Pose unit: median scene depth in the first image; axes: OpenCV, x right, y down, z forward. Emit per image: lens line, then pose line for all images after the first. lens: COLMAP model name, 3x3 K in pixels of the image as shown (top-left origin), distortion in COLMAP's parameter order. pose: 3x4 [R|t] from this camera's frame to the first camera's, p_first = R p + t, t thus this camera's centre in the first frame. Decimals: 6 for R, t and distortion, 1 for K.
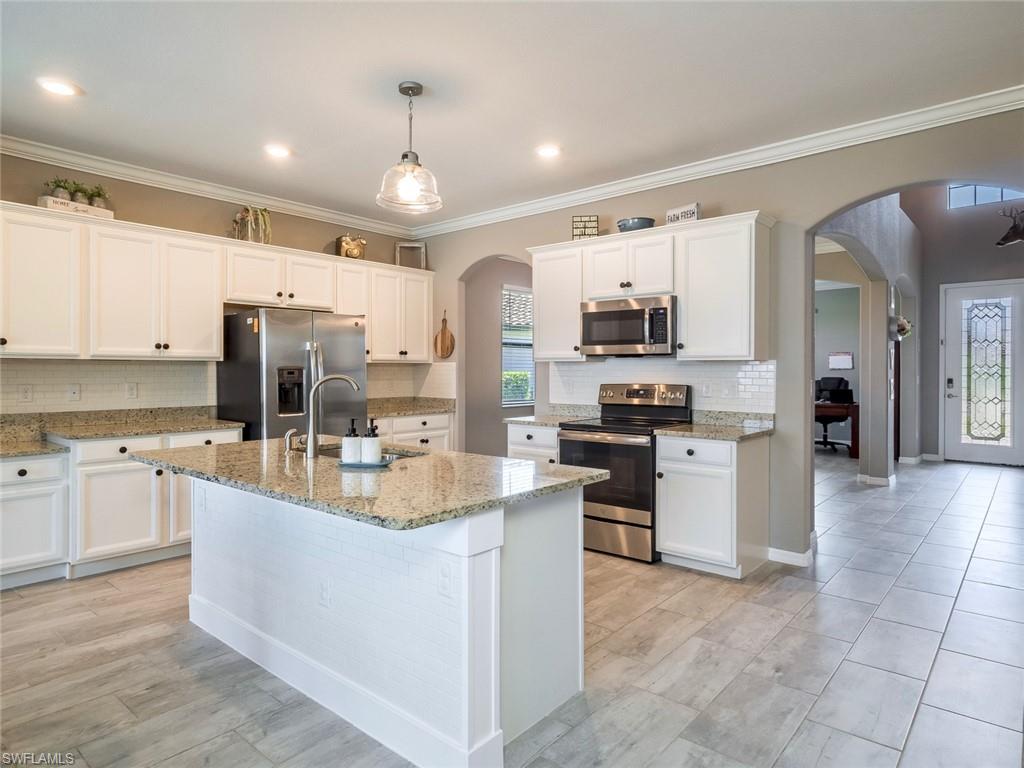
lens RADIAL K [[610.0, 0, 509.6], [0, 610.0, 378.4], [0, 0, 1]] dist [-0.004822, 0.000359]
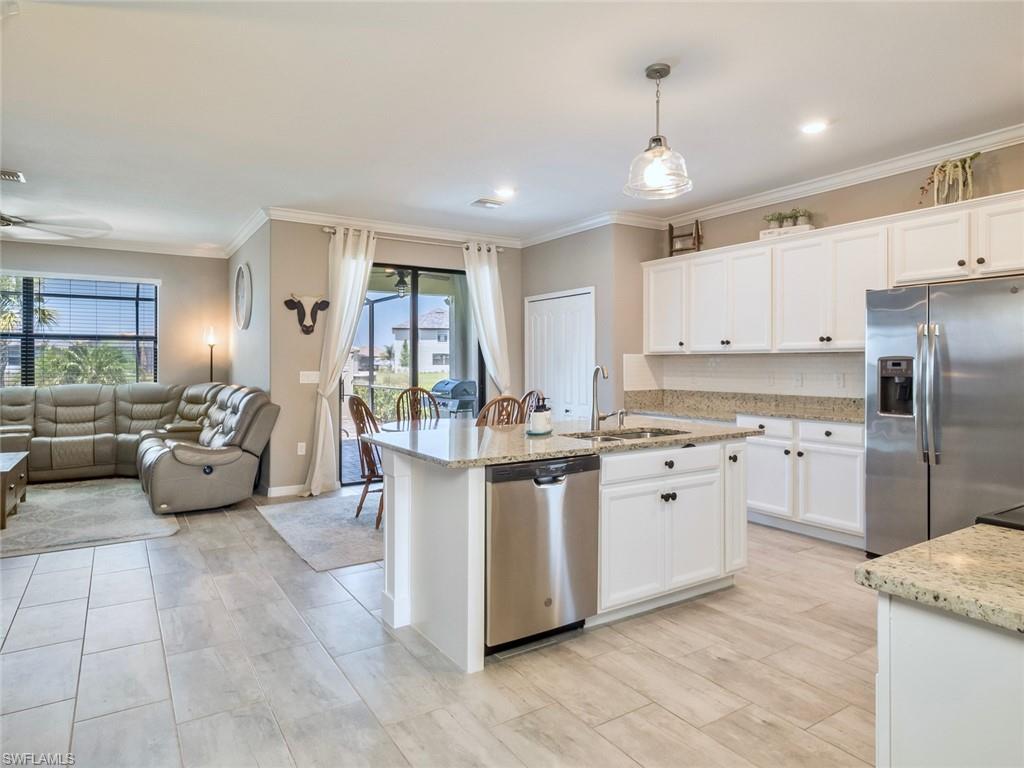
lens RADIAL K [[610.0, 0, 509.3], [0, 610.0, 377.2], [0, 0, 1]] dist [-0.004822, 0.000359]
pose [[-0.282659, 0.022163, -0.958964, 0.652579], [-0.007167, 0.999656, 0.025216, -0.009733], [0.959194, 0.014000, -0.282403, 0.820742]]
